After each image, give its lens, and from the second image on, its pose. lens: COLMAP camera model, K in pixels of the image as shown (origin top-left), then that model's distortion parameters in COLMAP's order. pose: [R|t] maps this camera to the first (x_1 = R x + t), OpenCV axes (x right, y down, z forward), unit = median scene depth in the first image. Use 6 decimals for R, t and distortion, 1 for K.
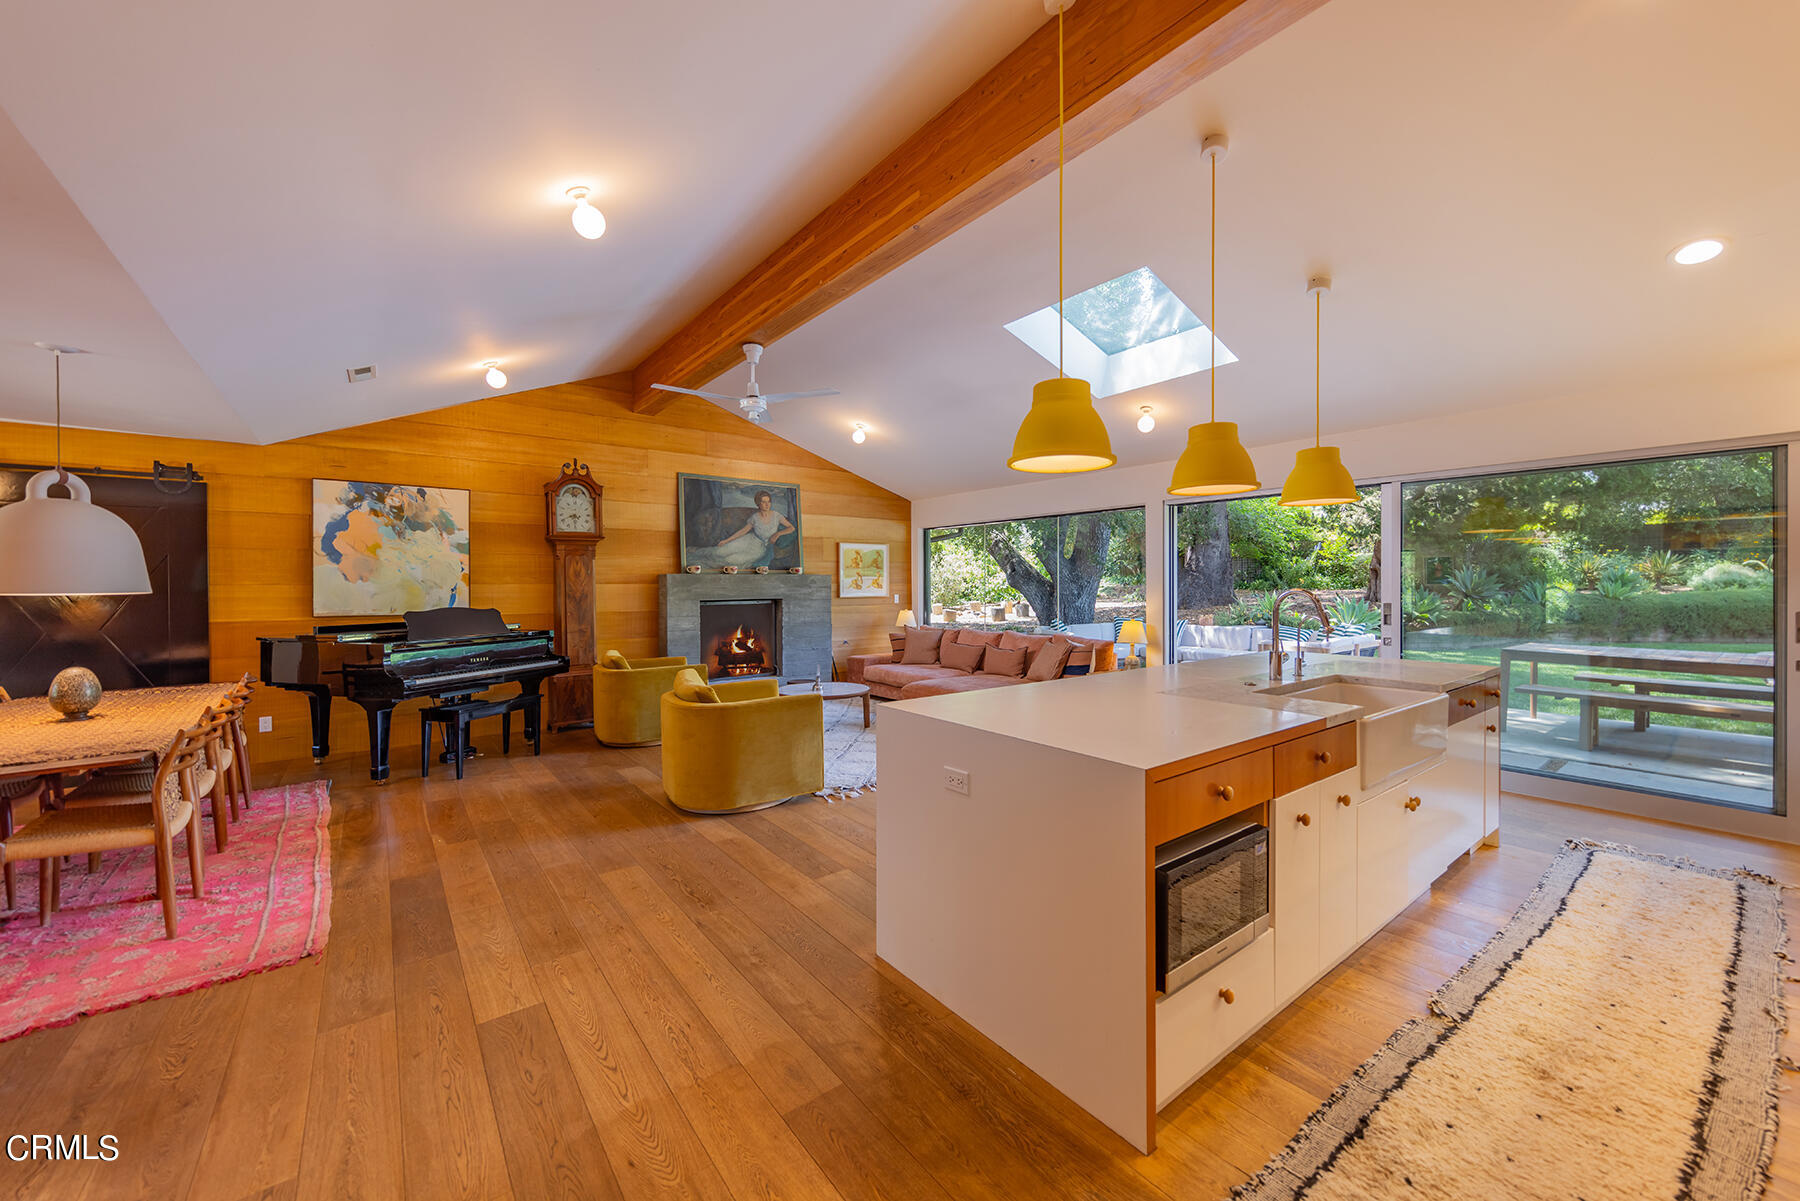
lens RADIAL K [[690.2, 0, 900.0], [0, 690.2, 600.5], [0, 0, 1]] dist [-0.000503, -0.000029]
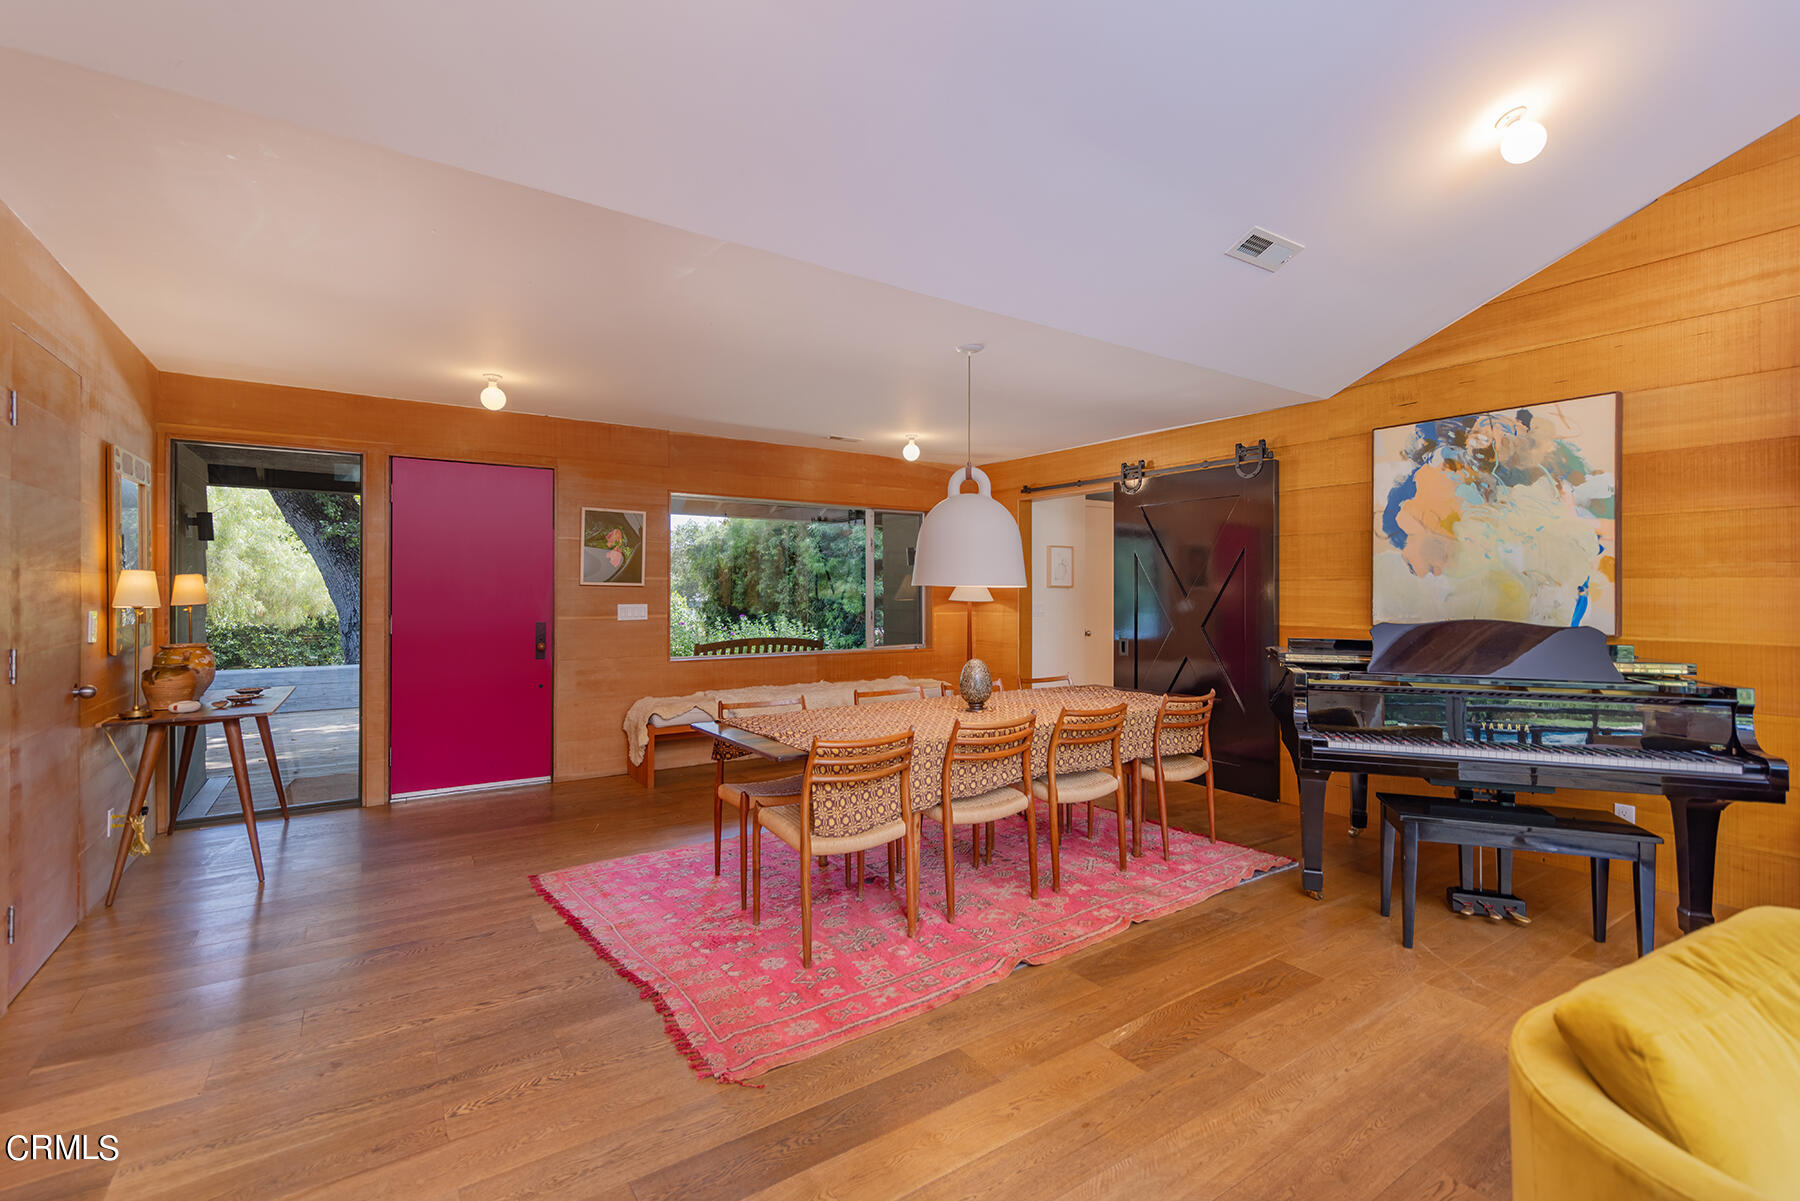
lens RADIAL K [[785.5, 0, 900.0], [0, 785.5, 600.5], [0, 0, 1]] dist [-0.001425, -0.000060]
pose [[-0.047761, 0.017776, -0.998701, -0.019845], [-0.026340, 0.999472, 0.019050, -0.003871], [0.998511, 0.027216, -0.047268, 0.469527]]
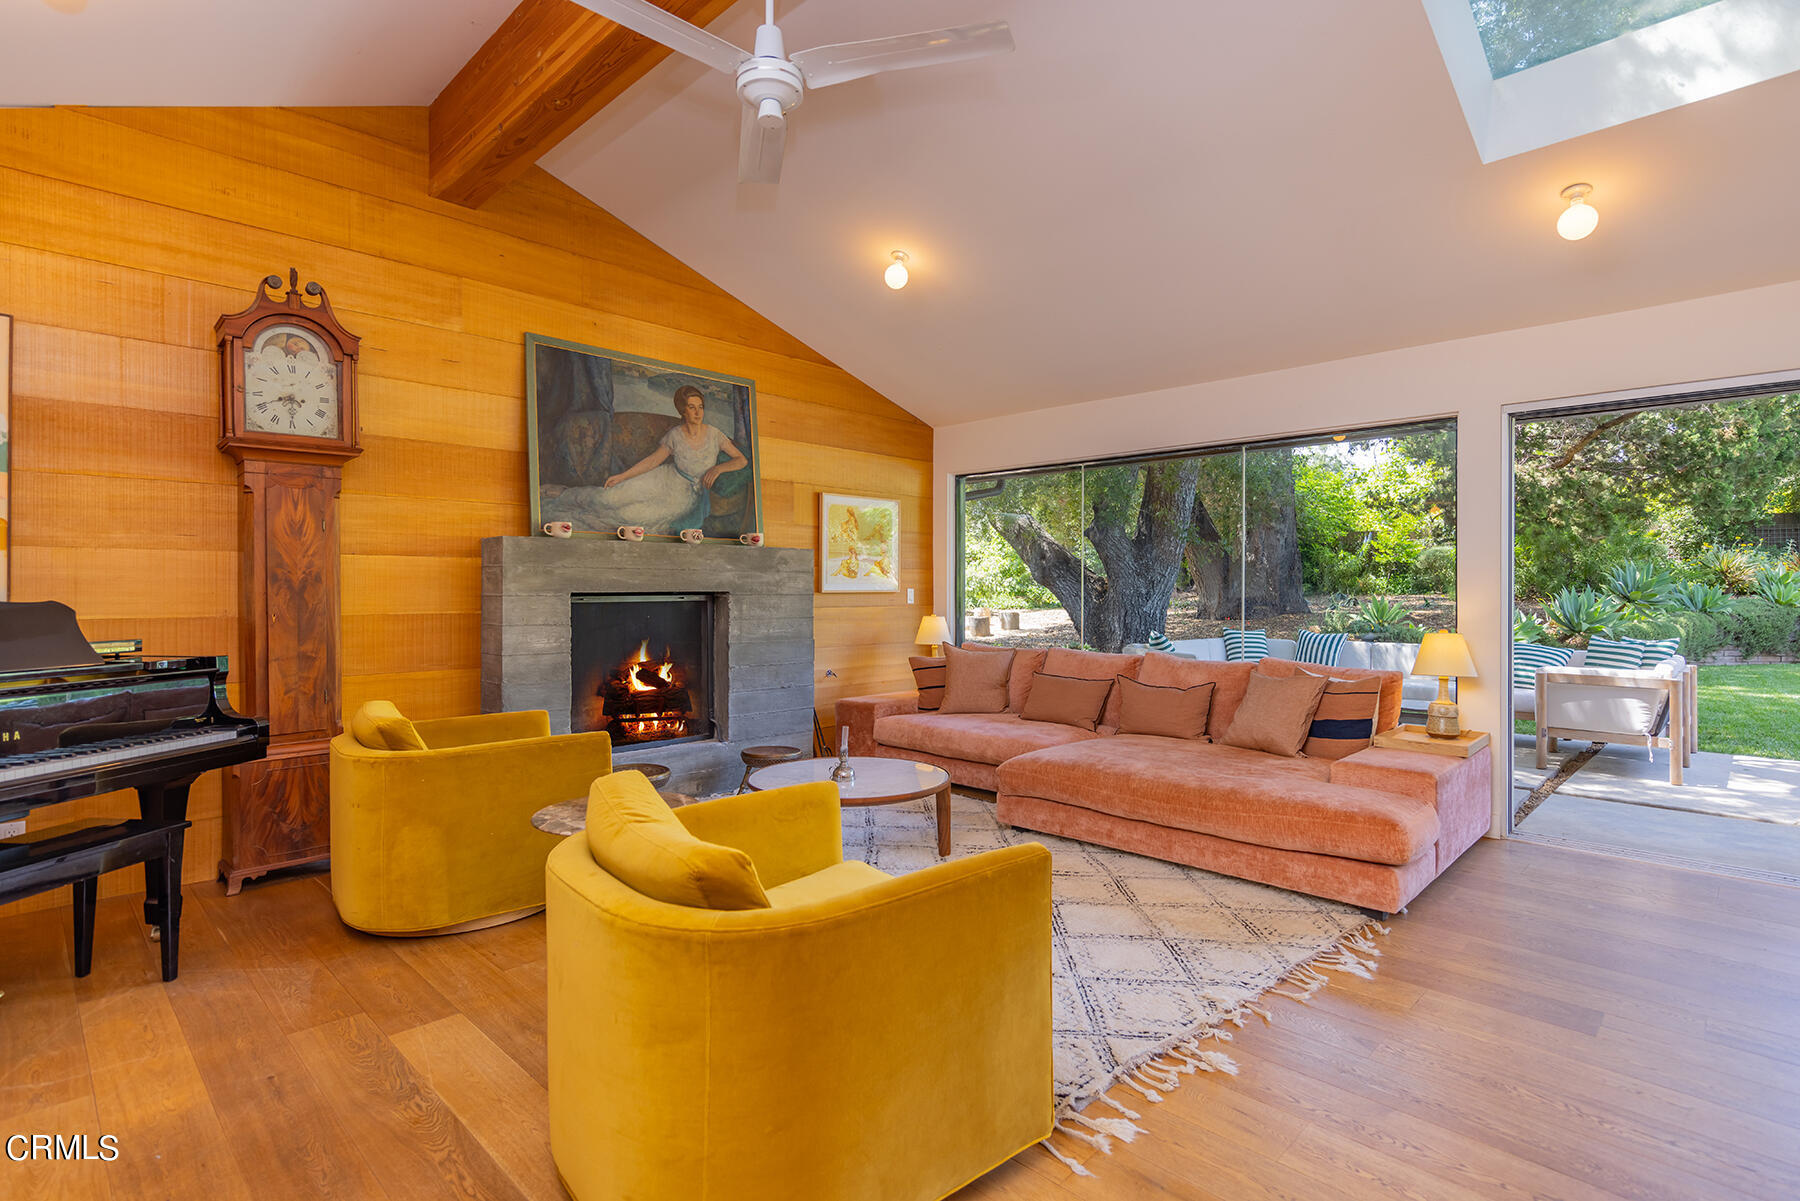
lens RADIAL K [[881.9, 0, 900.0], [0, 881.9, 600.5], [0, 0, 1]] dist [0.001109, 0.000551]
pose [[0.989668, 0.005378, 0.143278, -0.160272], [-0.003846, 0.999932, -0.010964, 0.012465], [-0.143327, 0.010299, 0.989622, 0.374038]]
